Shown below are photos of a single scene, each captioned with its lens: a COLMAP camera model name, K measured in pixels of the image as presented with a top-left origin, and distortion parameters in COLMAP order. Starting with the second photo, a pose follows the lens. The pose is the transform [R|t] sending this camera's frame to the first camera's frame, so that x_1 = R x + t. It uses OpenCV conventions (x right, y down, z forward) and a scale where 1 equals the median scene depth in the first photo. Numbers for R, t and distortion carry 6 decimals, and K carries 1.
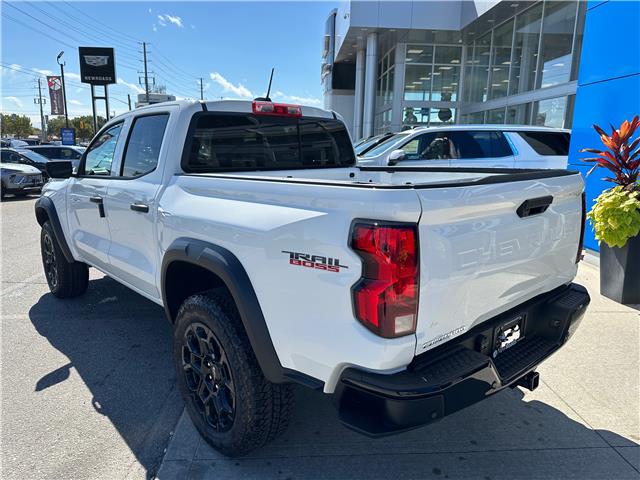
lens RADIAL K [[454.6, 0, 313.0], [0, 454.6, 244.1], [0, 0, 1]] dist [0.048143, -0.063328]
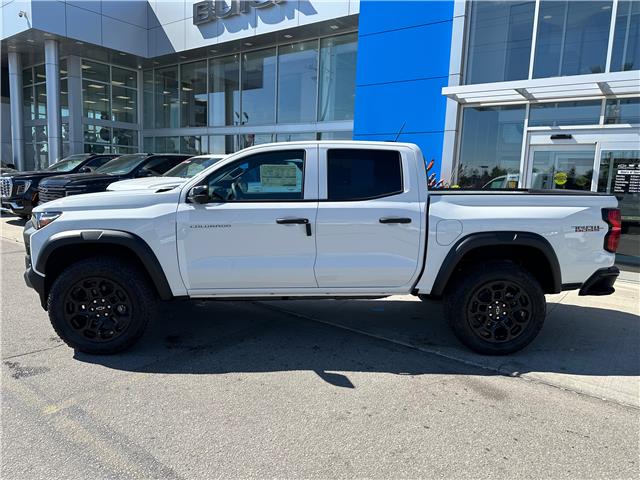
lens RADIAL K [[453.7, 0, 320.7], [0, 453.7, 236.8], [0, 0, 1]] dist [0.038340, -0.031607]
pose [[0.643006, -0.094878, 0.759962, -1.336286], [0.135825, 0.990694, 0.008762, -0.063438], [-0.753721, 0.097587, 0.649909, 0.264241]]
